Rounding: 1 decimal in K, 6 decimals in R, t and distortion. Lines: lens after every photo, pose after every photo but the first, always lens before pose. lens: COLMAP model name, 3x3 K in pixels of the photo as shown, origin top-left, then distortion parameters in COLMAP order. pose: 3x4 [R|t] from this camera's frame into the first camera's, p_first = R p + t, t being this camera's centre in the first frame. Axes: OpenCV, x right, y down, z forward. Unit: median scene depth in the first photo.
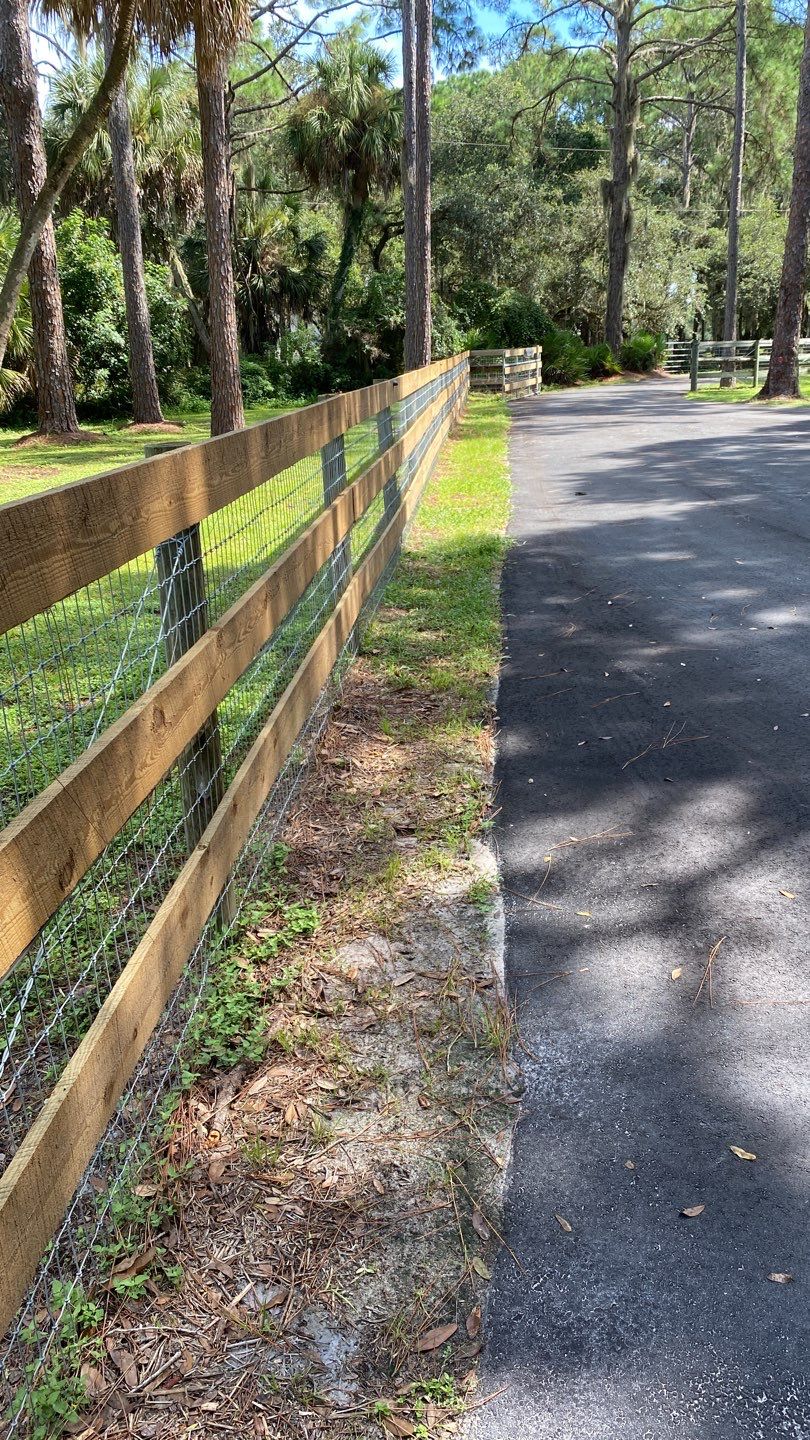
lens RADIAL K [[1108.9, 0, 405.0], [0, 1108.9, 720.0], [0, 0, 1]] dist [0.026405, -0.028963]
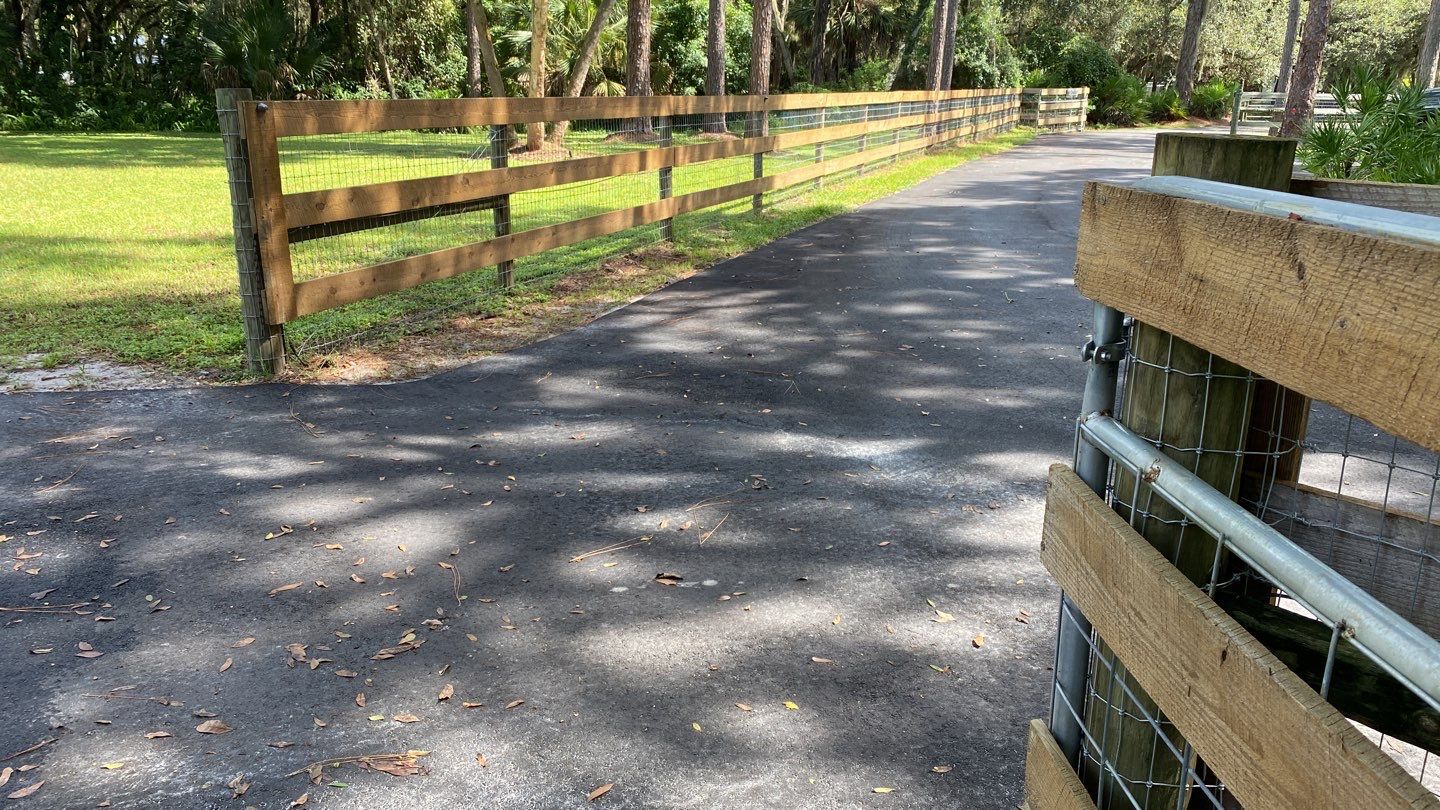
lens RADIAL K [[1096.1, 0, 712.9], [0, 1096.1, 401.9], [0, 0, 1]] dist [0.026121, -0.014180]
pose [[0.959034, 0.126920, -0.253270, 0.068199], [-0.136107, 0.990512, -0.019014, 0.030451], [0.248453, 0.052707, 0.967209, -0.092132]]
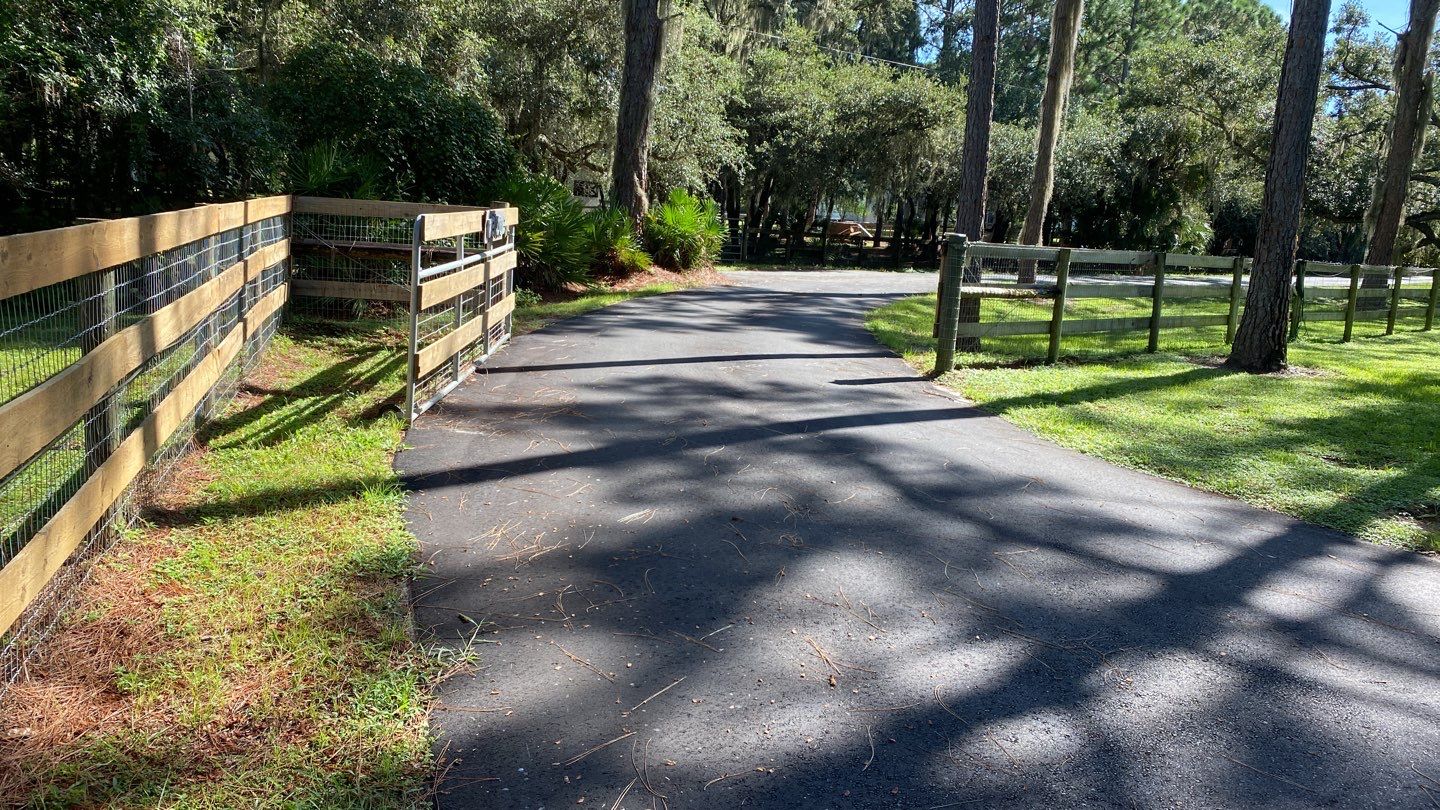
lens RADIAL K [[1128.8, 0, 719.9], [0, 1128.8, 411.8], [0, 0, 1]] dist [0.119529, -0.221247]
pose [[0.934352, 0.034288, 0.354698, 0.050287], [0.015281, 0.990589, -0.136012, -0.189906], [-0.356023, 0.132503, 0.925035, 0.559036]]
